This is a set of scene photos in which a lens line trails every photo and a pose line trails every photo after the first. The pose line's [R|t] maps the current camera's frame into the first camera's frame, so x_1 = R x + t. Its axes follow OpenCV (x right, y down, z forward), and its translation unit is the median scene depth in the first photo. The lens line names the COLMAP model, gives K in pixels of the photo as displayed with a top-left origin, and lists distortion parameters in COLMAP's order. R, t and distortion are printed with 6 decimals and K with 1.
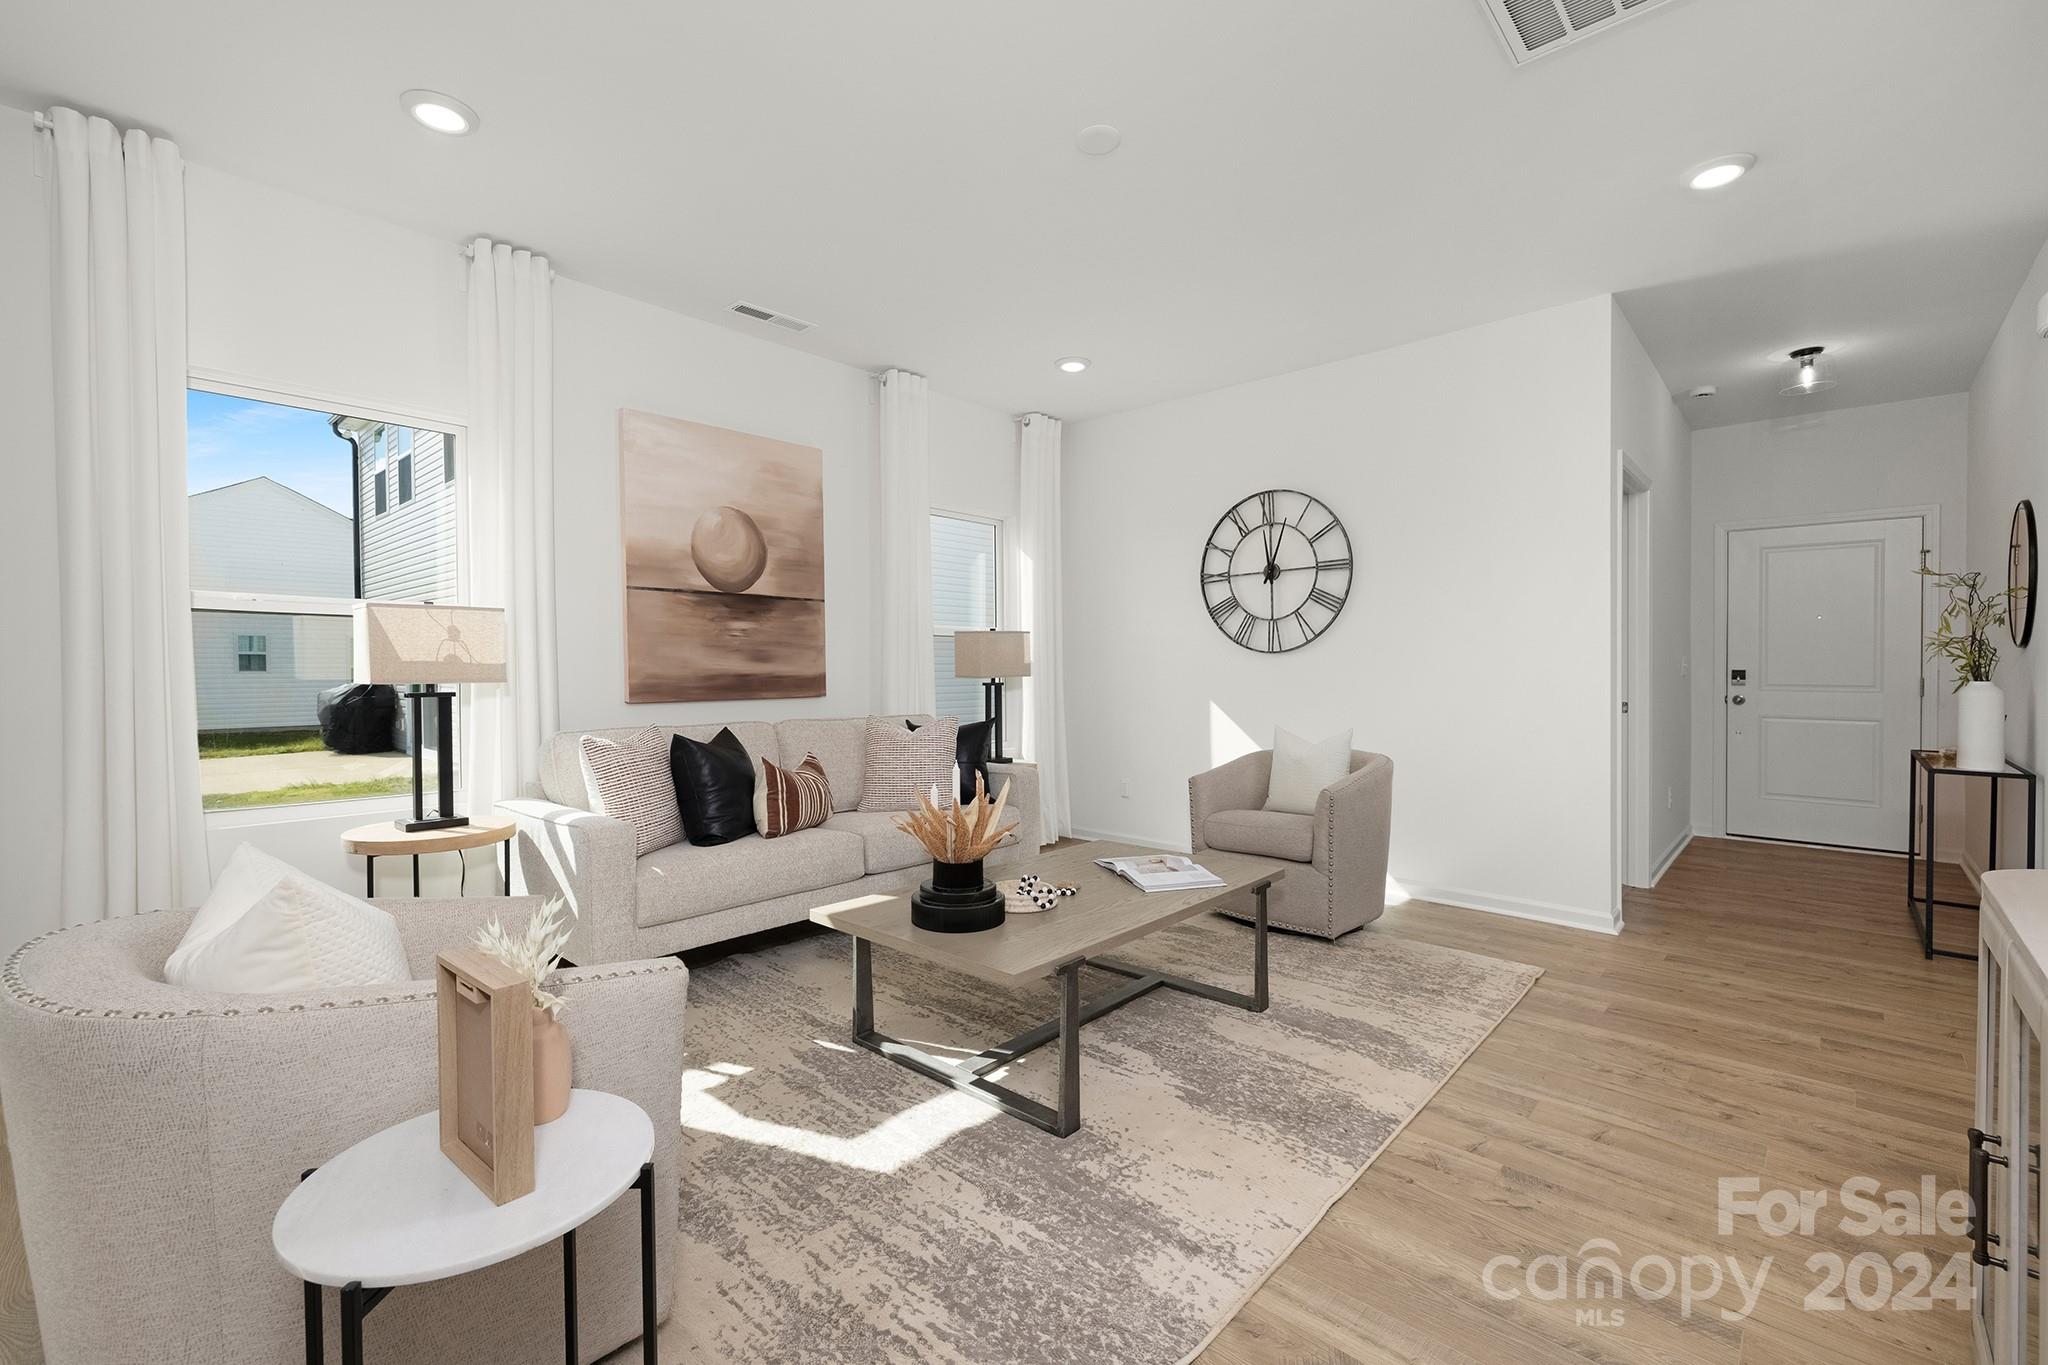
lens RADIAL K [[880.9, 0, 1024.0], [0, 880.9, 682.5], [0, 0, 1]] dist [0.001488, 0.000090]
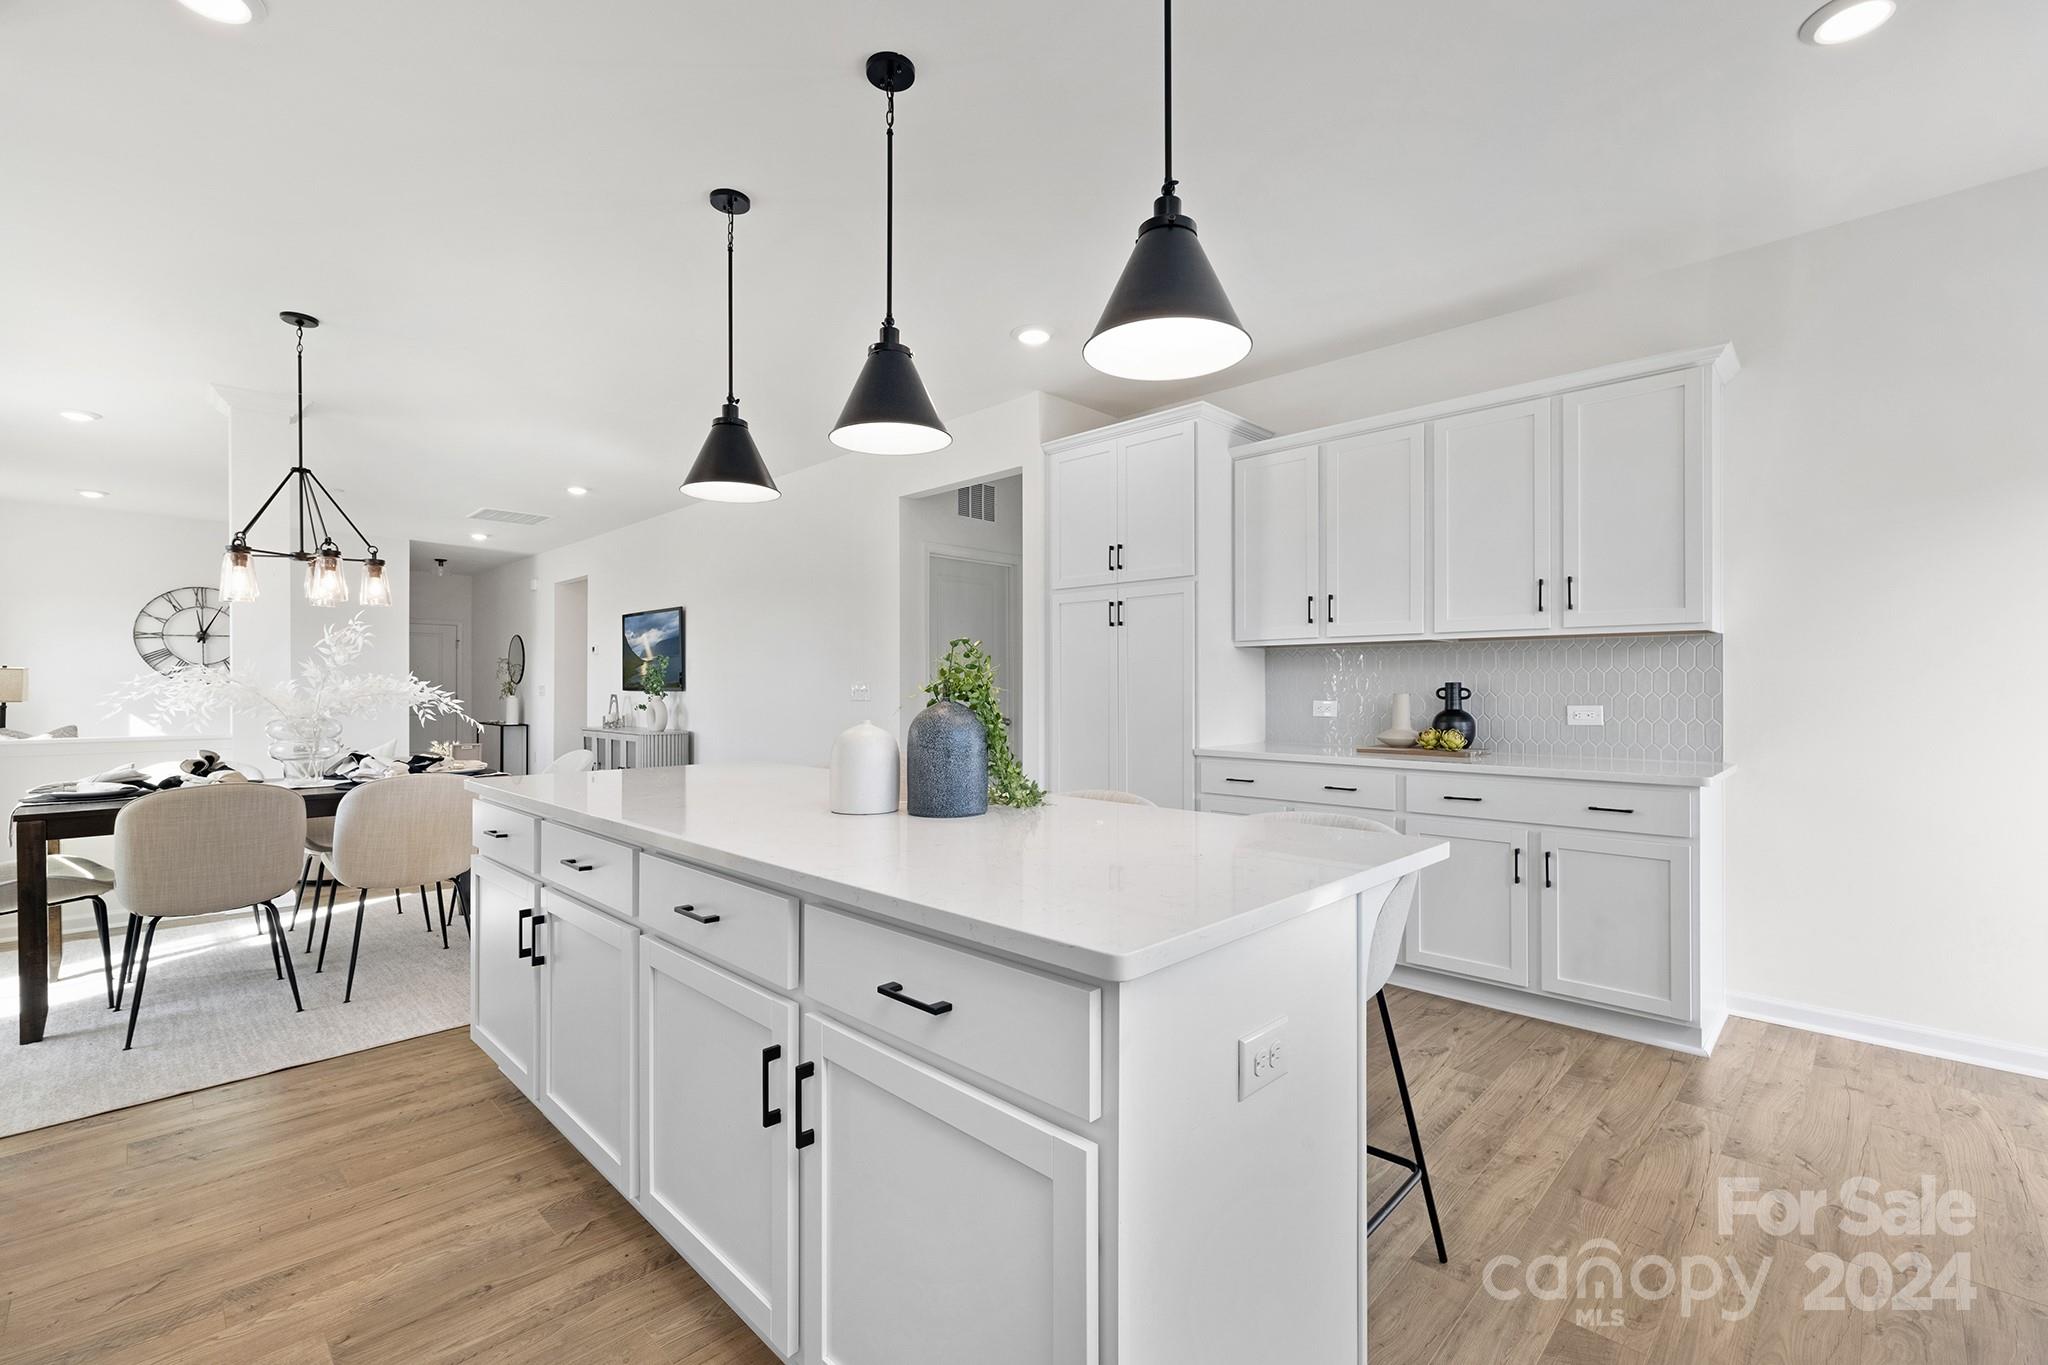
lens RADIAL K [[880.9, 0, 1024.0], [0, 880.9, 682.5], [0, 0, 1]] dist [0.001488, 0.000090]
pose [[0.030702, 0.005485, 0.999514, -1.473336], [0.019852, 0.999784, -0.006096, 0.004526], [-0.999331, 0.020029, 0.030586, -0.663094]]
